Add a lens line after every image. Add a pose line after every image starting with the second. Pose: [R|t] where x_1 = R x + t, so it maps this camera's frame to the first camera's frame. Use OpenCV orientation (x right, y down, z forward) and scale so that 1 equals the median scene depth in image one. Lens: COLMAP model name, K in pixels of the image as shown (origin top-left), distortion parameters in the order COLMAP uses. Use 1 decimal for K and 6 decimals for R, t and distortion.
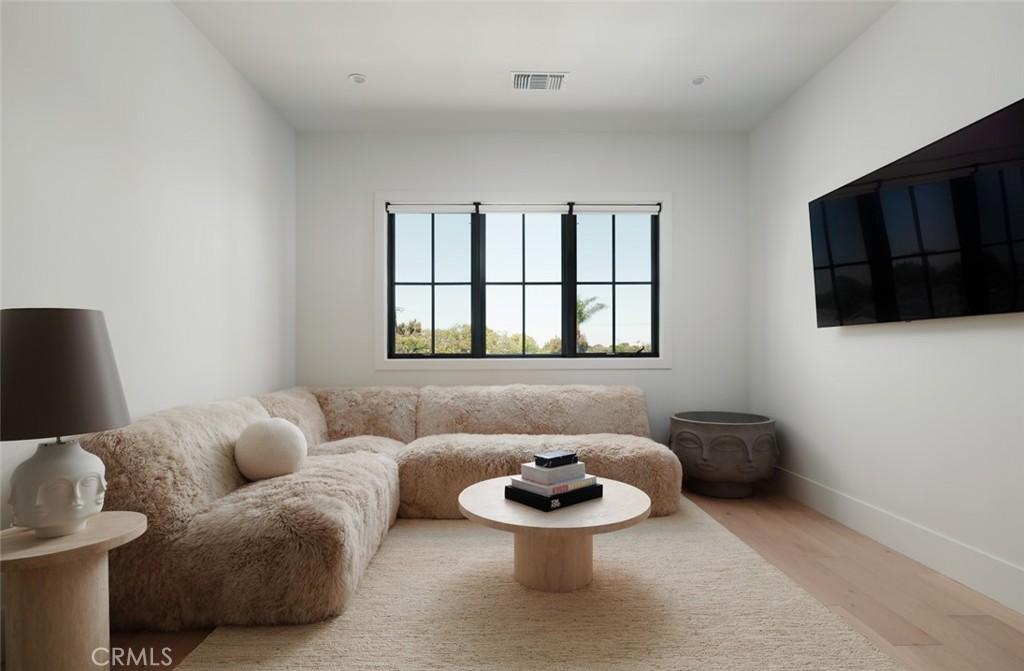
lens RADIAL K [[514.1, 0, 511.9], [0, 514.1, 352.2], [0, 0, 1]] dist [0.001299, 0.000550]
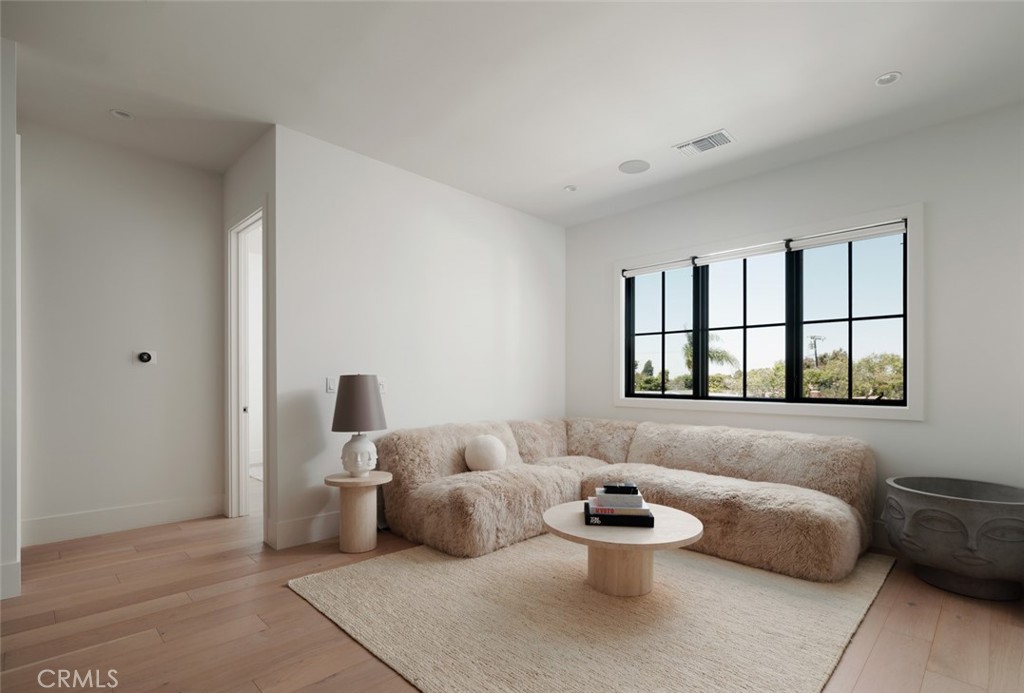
lens RADIAL K [[486.1, 0, 512.3], [0, 486.1, 383.4], [0, 0, 1]] dist [0.000859, -0.000040]
pose [[0.695229, 0.011827, -0.718691, 0.455591], [-0.010856, 0.999923, 0.005954, -0.027723], [0.718706, 0.003662, 0.695304, 0.009663]]
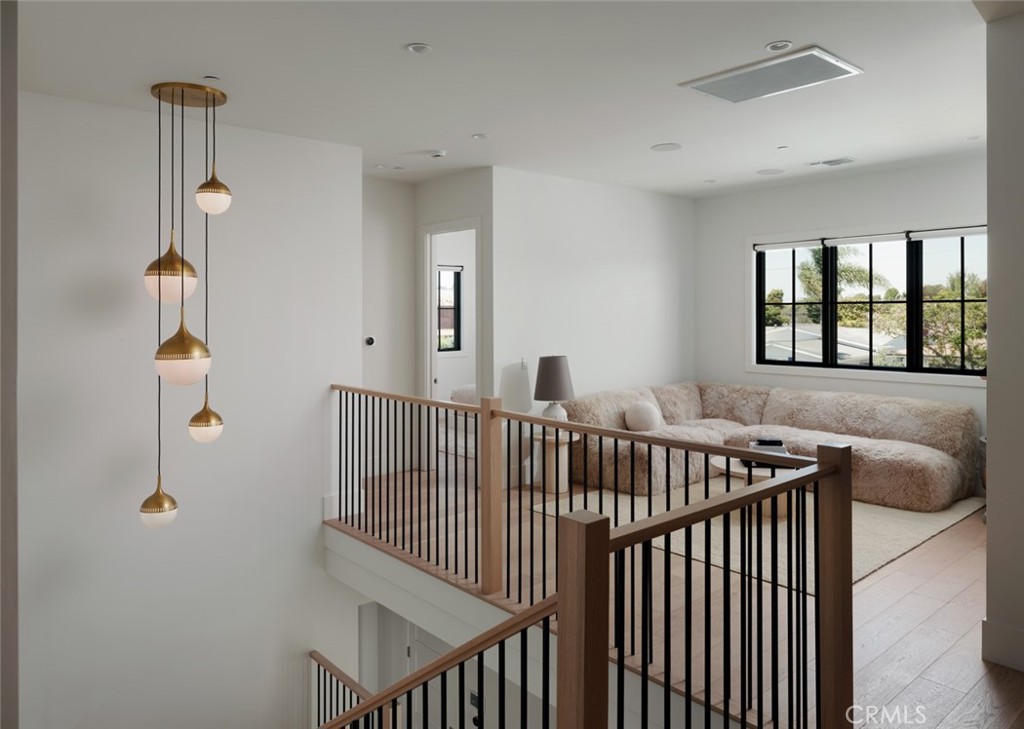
lens RADIAL K [[709.4, 0, 485.3], [0, 709.4, 335.3], [0, 0, 1]] dist [-0.002426, -0.000737]
pose [[0.632212, 0.025846, -0.774364, 0.807344], [0.005256, 0.999277, 0.037644, -0.147297], [0.774777, -0.027869, 0.631620, -0.745500]]
